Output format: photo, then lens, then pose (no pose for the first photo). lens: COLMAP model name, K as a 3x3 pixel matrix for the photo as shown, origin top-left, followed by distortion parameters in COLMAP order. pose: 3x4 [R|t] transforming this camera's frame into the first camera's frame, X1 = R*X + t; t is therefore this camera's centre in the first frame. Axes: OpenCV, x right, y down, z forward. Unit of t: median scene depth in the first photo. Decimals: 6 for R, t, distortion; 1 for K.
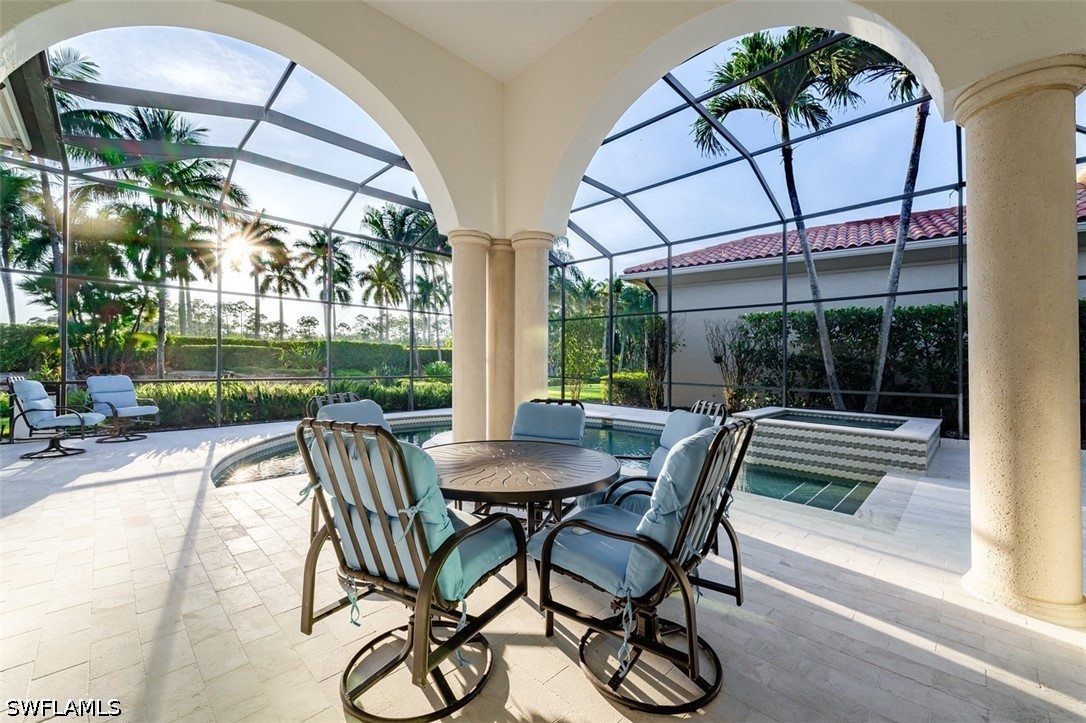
lens RADIAL K [[436.8, 0, 539.7], [0, 436.8, 368.6], [0, 0, 1]] dist [-0.000035, -0.000142]
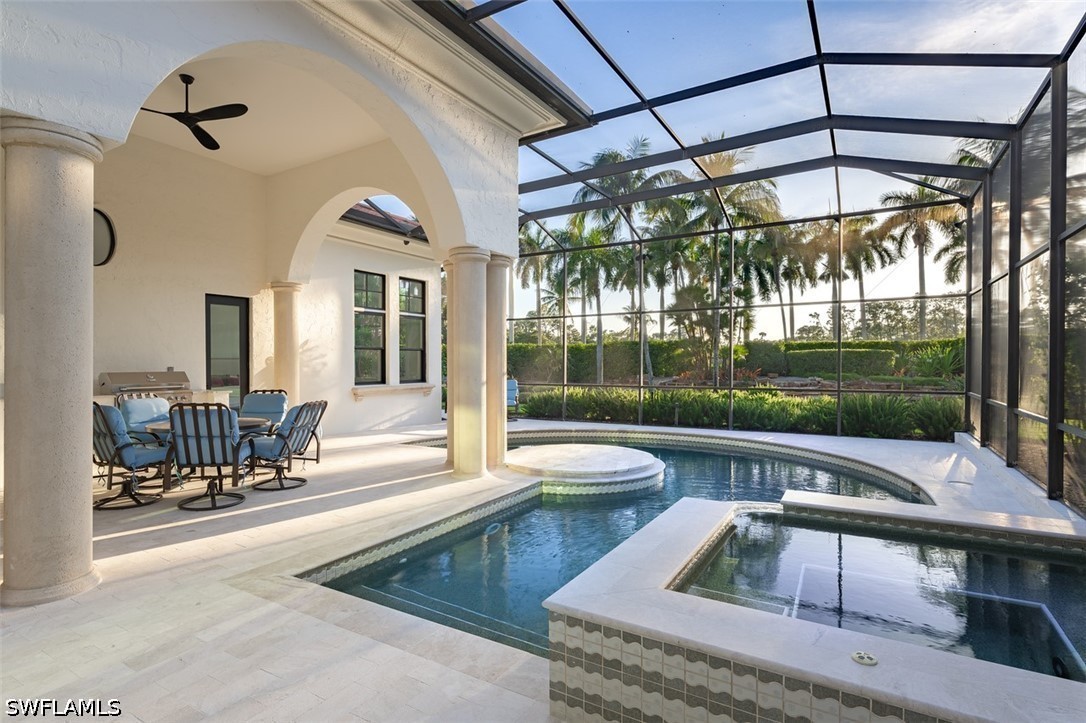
lens RADIAL K [[537.9, 0, 543.0], [0, 537.9, 361.5], [0, 0, 1]] dist [0.000110, 0.000055]
pose [[0.240645, -0.013122, -0.970525, 0.301783], [-0.009926, 0.999823, -0.015979, -0.005723], [0.970562, 0.013478, 0.240472, 0.206072]]
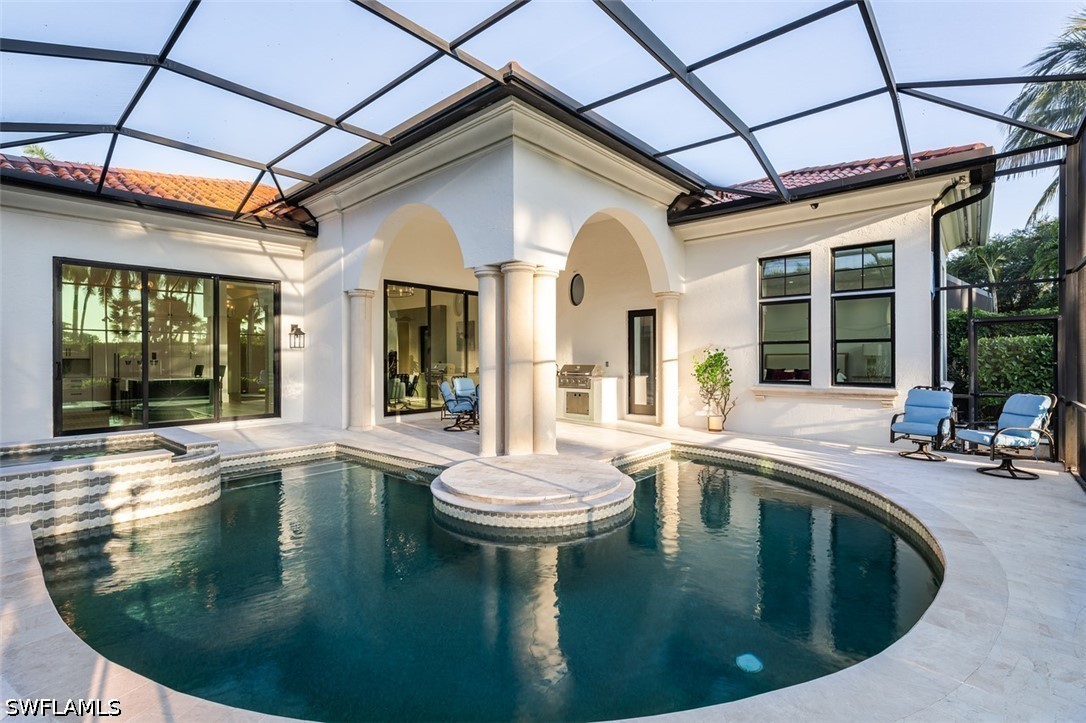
lens RADIAL K [[505.5, 0, 543.0], [0, 505.5, 361.5], [0, 0, 1]] dist [-0.001853, -0.000441]
pose [[-0.997872, -0.007682, -0.064753, 0.003789], [-0.009115, 0.999719, 0.021862, -0.016156], [0.064567, 0.022406, -0.997662, 0.562715]]
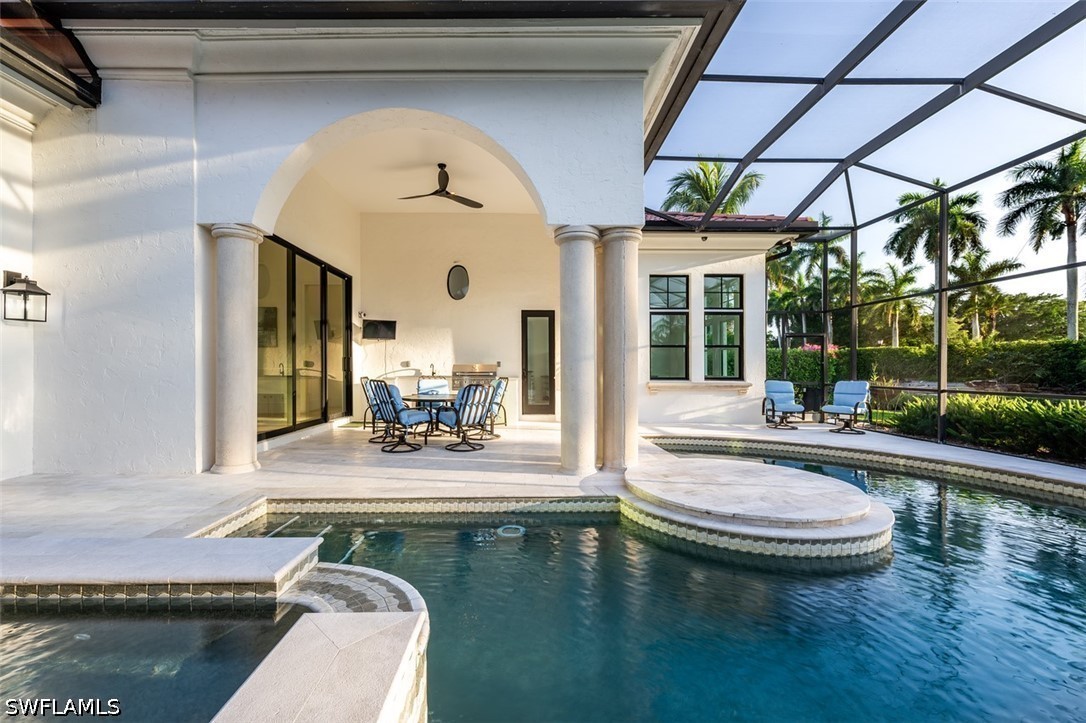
lens RADIAL K [[436.8, 0, 539.7], [0, 436.8, 368.6], [0, 0, 1]] dist [-0.000035, -0.000142]
pose [[-0.699058, -0.012514, -0.714955, 0.180108], [-0.022615, 0.999734, 0.004614, -0.001124], [0.714707, 0.019395, -0.699155, 0.379955]]
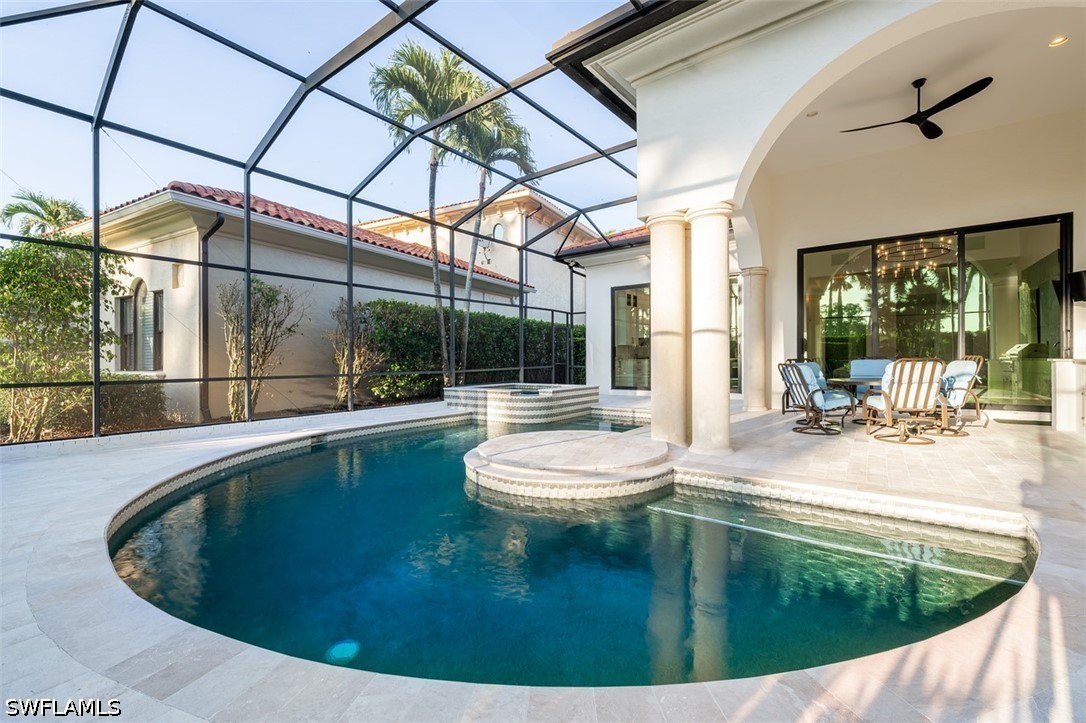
lens RADIAL K [[455.3, 0, 543.0], [0, 455.3, 361.5], [0, 0, 1]] dist [0.000125, -0.000044]
pose [[-0.134735, -0.018071, 0.990717, -0.242573], [0.024166, 0.999476, 0.021518, 0.000279], [-0.990587, 0.026841, -0.134227, 0.337657]]
